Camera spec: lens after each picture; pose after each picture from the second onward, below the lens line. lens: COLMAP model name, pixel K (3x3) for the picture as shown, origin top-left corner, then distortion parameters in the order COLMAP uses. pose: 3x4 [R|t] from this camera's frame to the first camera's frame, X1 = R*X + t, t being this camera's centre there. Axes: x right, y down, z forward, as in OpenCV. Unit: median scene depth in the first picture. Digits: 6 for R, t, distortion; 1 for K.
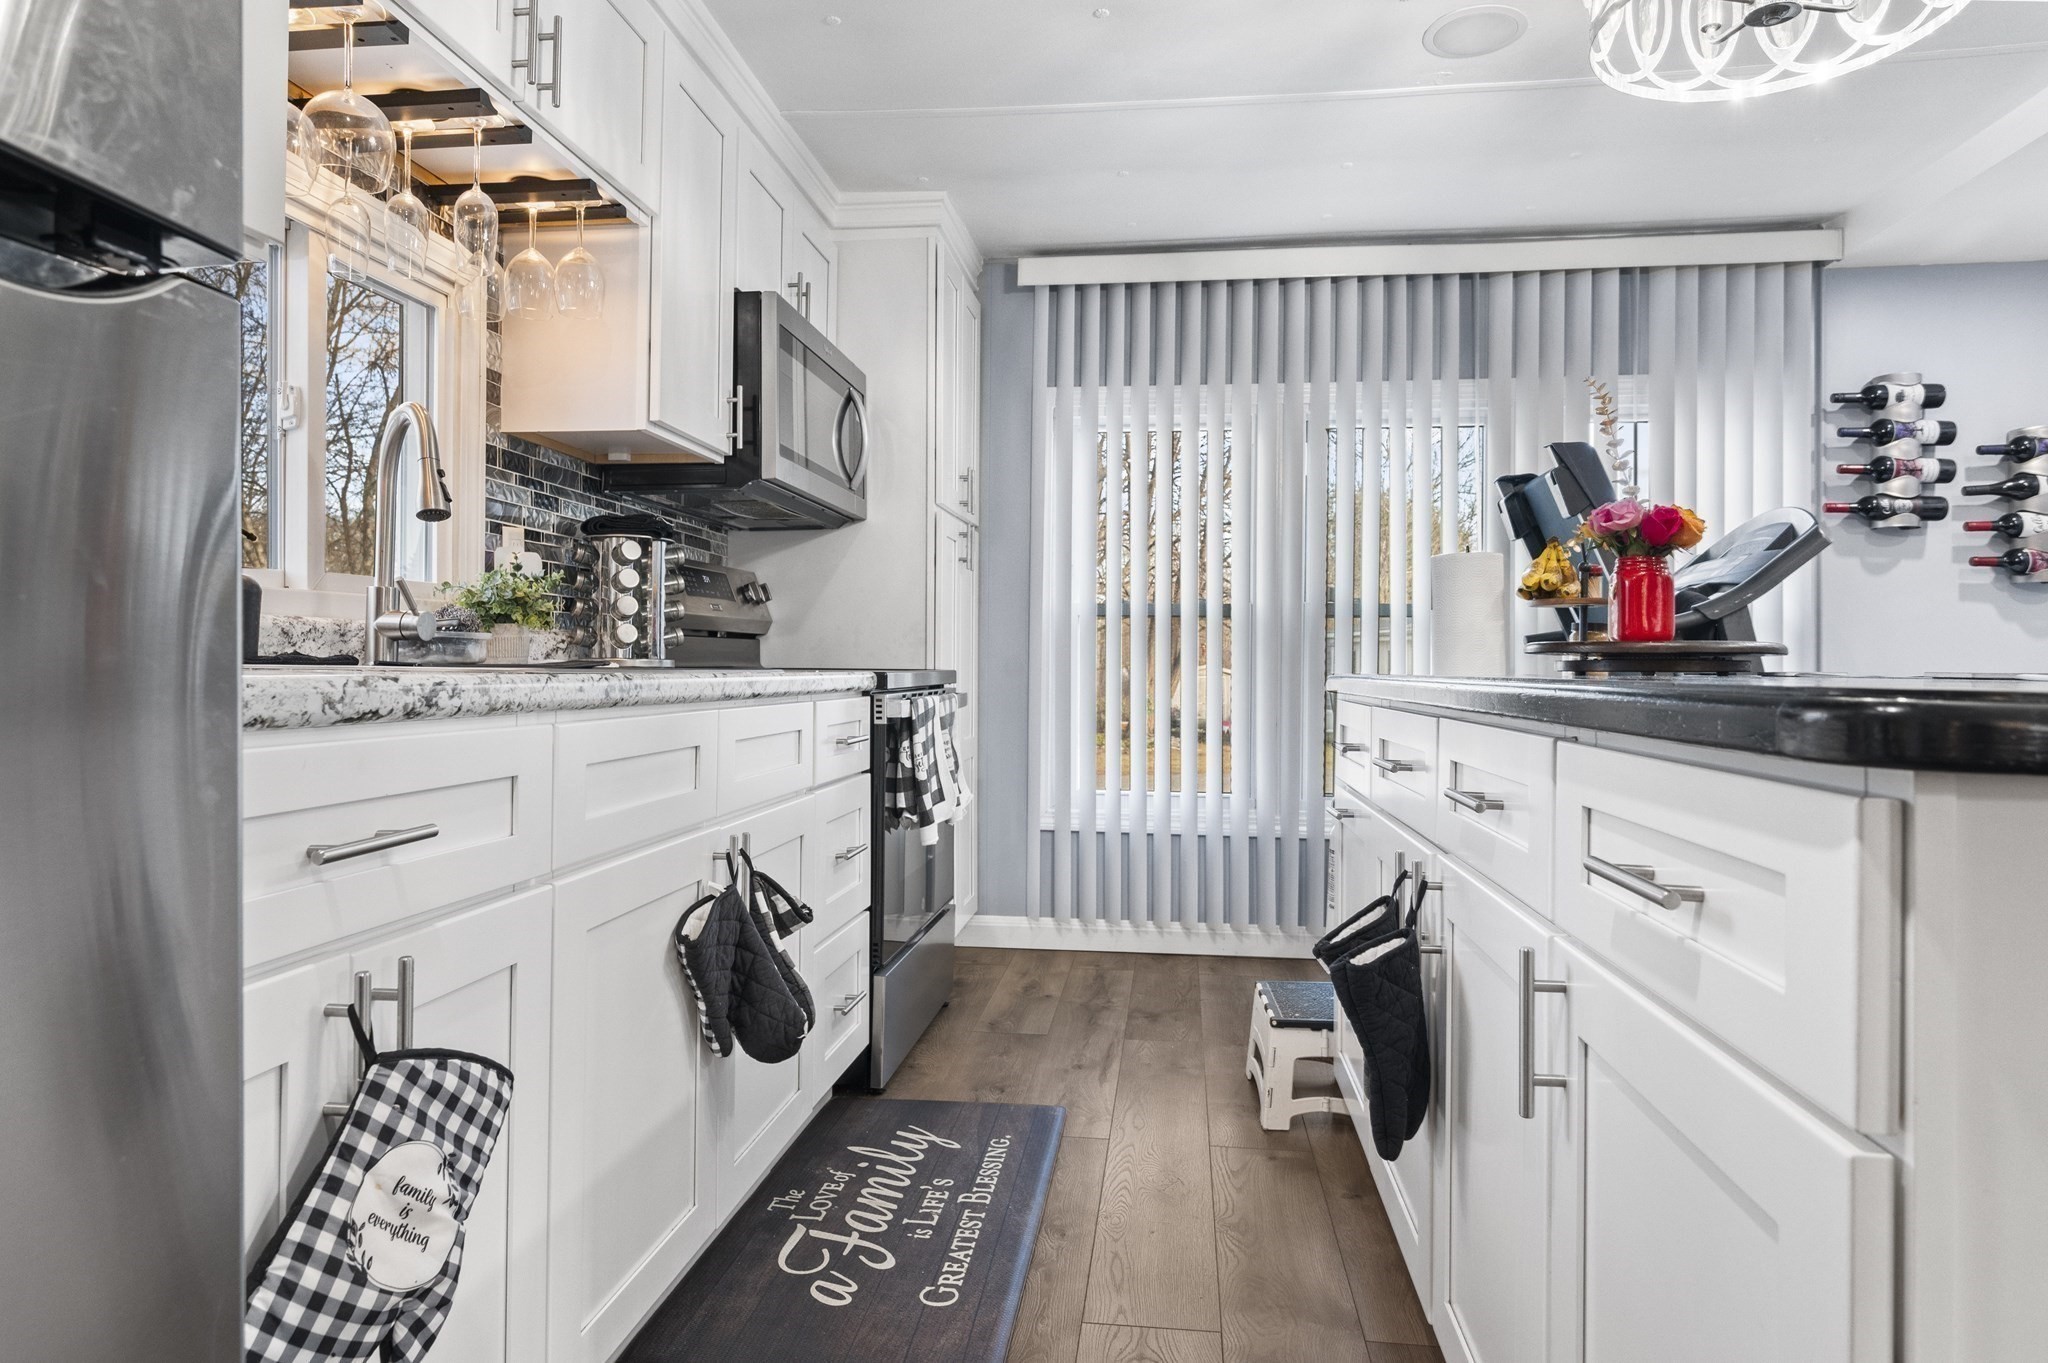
lens RADIAL K [[1178.3, 0, 1023.0], [0, 1178.3, 649.5], [0, 0, 1]] dist [0.000643, -0.000311]
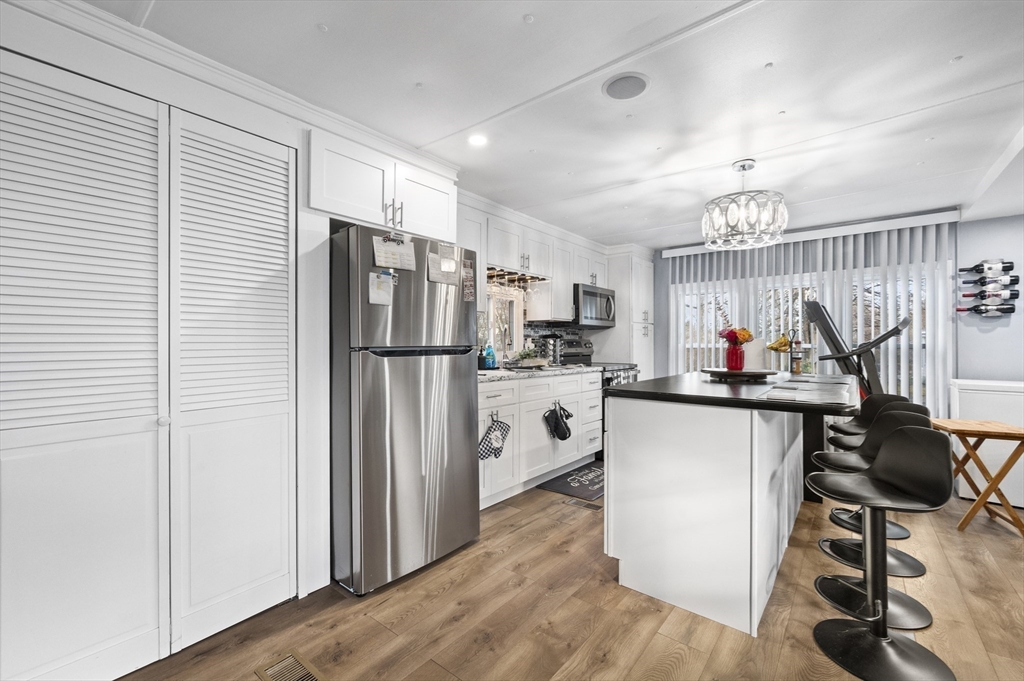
lens RADIAL K [[424.4, 0, 512.0], [0, 424.4, 340.5], [0, 0, 1]] dist [-0.000456, 0.000022]
pose [[0.852889, -0.013195, -0.521926, 0.389032], [0.013596, 0.999903, -0.003062, -0.074679], [0.521915, -0.004484, 0.852985, -0.513277]]
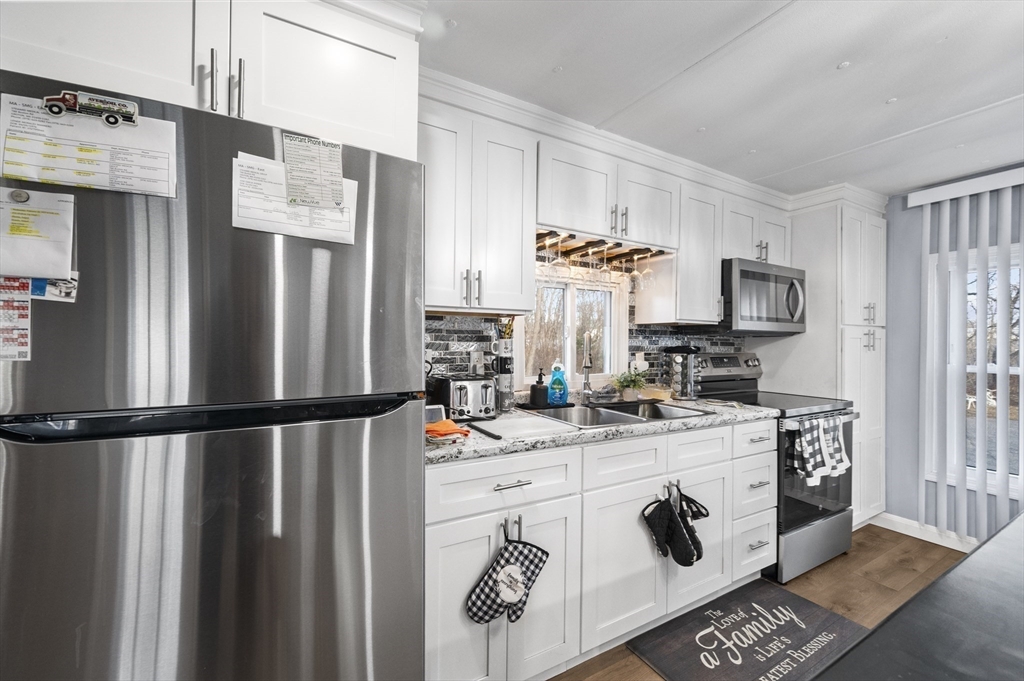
lens RADIAL K [[405.1, 0, 511.3], [0, 405.1, 342.4], [0, 0, 1]] dist [-0.000936, -0.000057]
pose [[0.603134, -0.004173, -0.797629, 0.187945], [0.004330, 0.999989, -0.001957, -0.108889], [0.797628, -0.002273, 0.603145, 0.056052]]
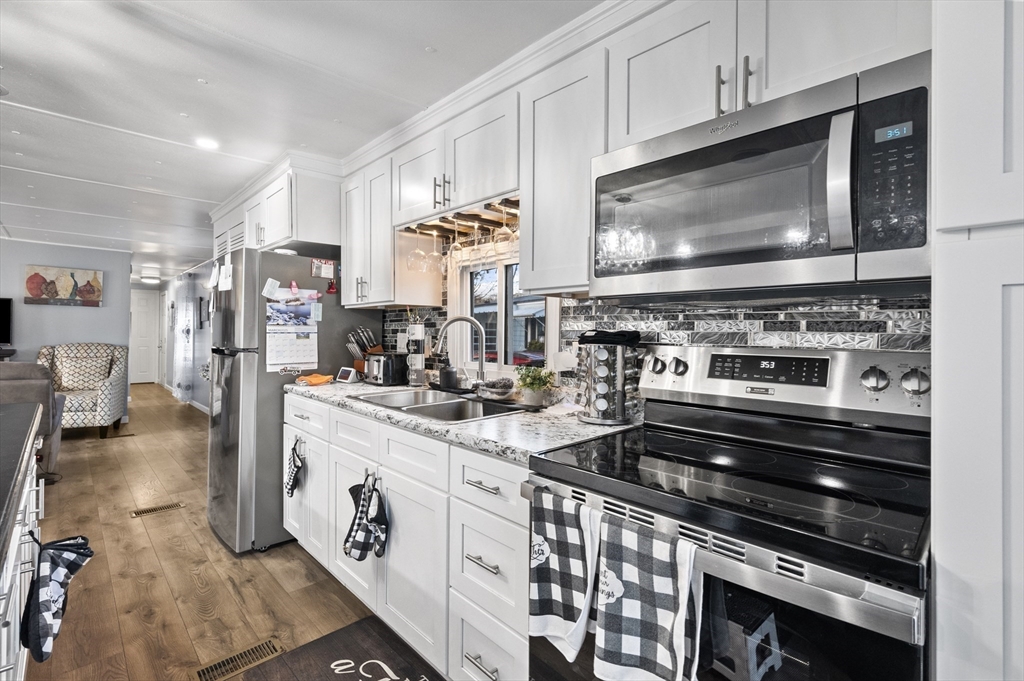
lens RADIAL K [[455.2, 0, 511.0], [0, 455.2, 332.9], [0, 0, 1]] dist [0.000429, 0.000067]
pose [[-0.614124, -0.009881, -0.789148, 0.238757], [-0.003898, 0.999947, -0.009488, -0.091944], [0.789200, -0.002751, -0.614130, 1.161772]]
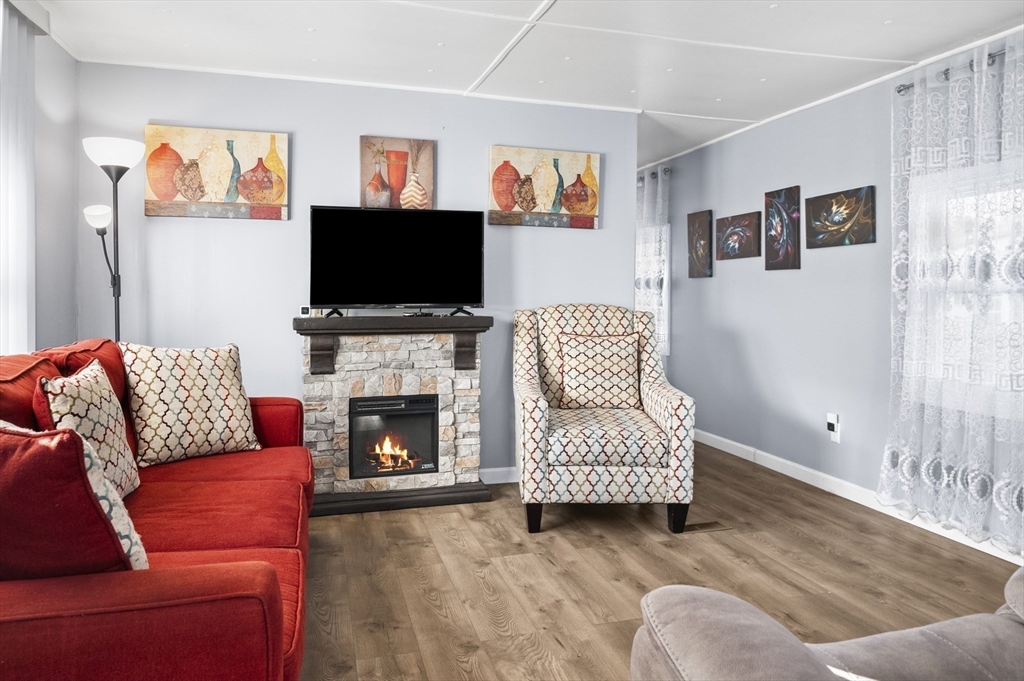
lens RADIAL K [[680.3, 0, 513.0], [0, 680.3, 294.7], [0, 0, 1]] dist [-0.003894, 0.003080]
pose [[-0.913299, -0.006435, -0.407240, 0.519322], [-0.004354, 0.999972, -0.006036, -0.069692], [0.407267, -0.003740, -0.913301, -0.335757]]
